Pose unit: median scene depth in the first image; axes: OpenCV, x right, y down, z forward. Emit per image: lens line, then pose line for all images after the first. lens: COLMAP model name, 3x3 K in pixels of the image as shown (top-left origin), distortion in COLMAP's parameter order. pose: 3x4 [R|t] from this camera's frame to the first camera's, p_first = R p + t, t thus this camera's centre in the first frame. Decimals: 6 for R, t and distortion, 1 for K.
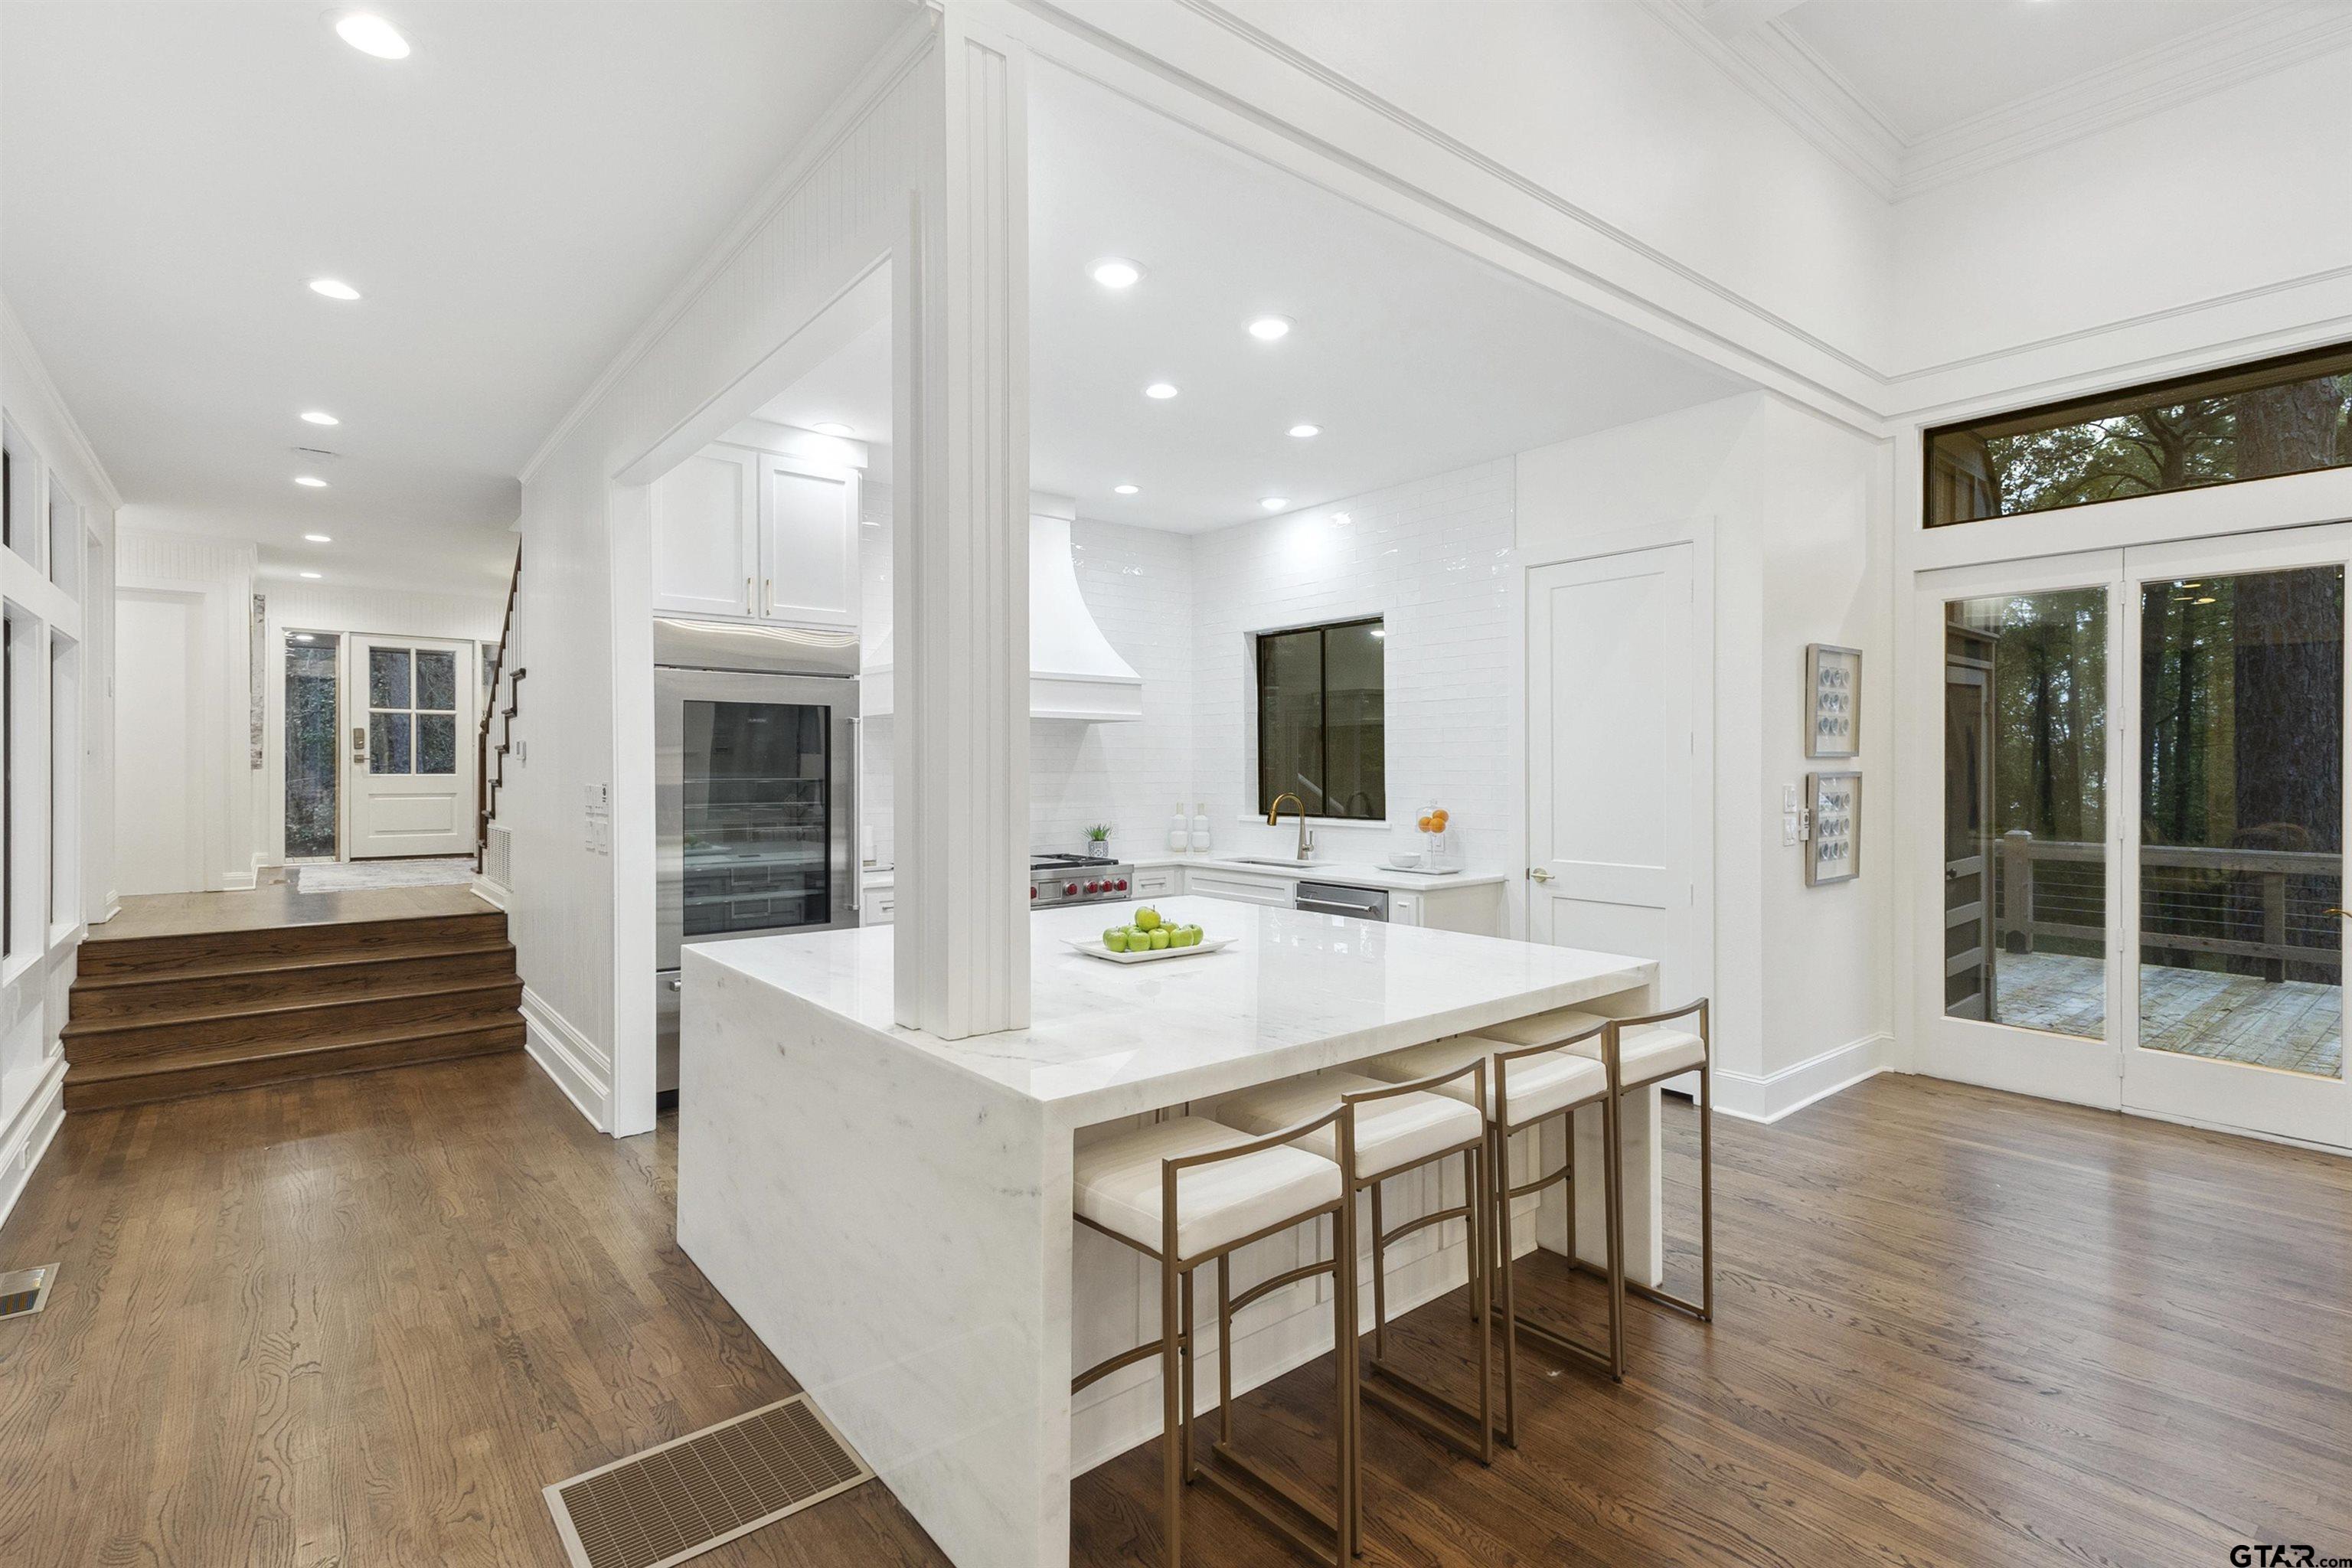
lens RADIAL K [[1091.0, 0, 1197.4], [0, 1091.0, 770.6], [0, 0, 1]] dist [0.017415, -0.007711]
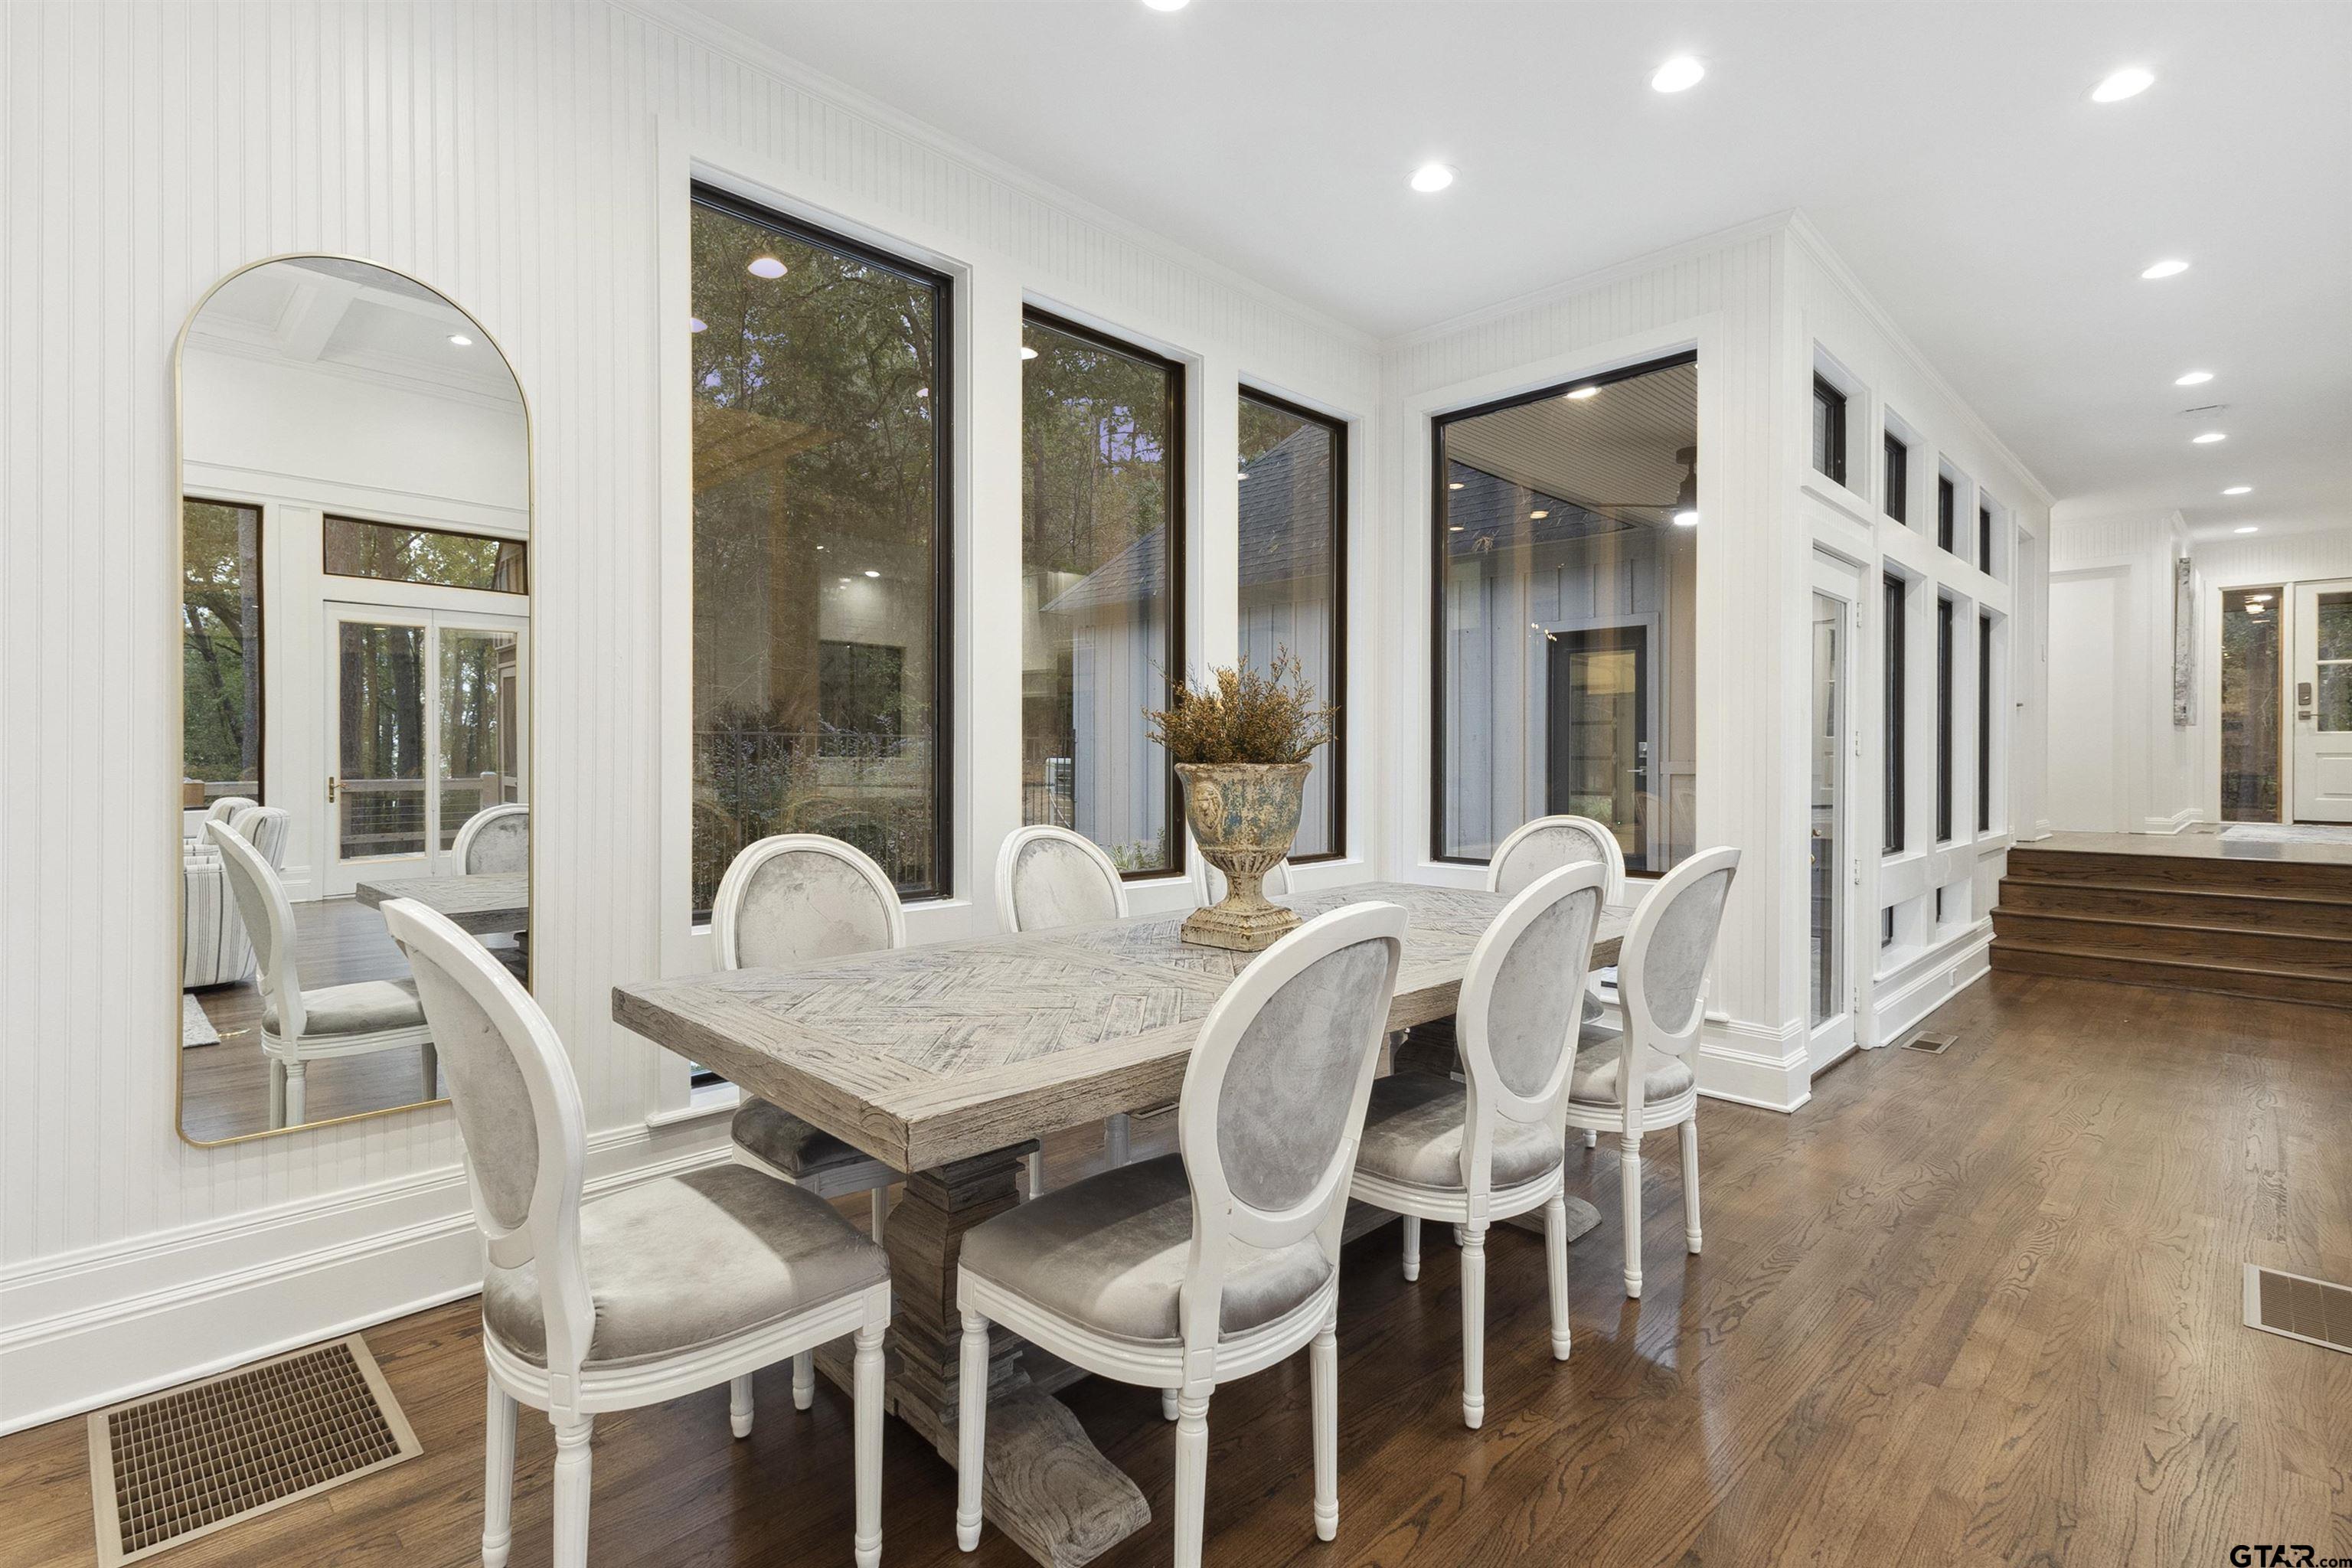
lens RADIAL K [[1091.0, 0, 1167.1], [0, 1091.0, 765.8], [0, 0, 1]] dist [0.017415, -0.007711]
pose [[0.080572, 0.003999, -0.996741, 0.169193], [0.002861, 0.999987, 0.004243, 0.044040], [0.996745, -0.003194, 0.080559, -0.079968]]
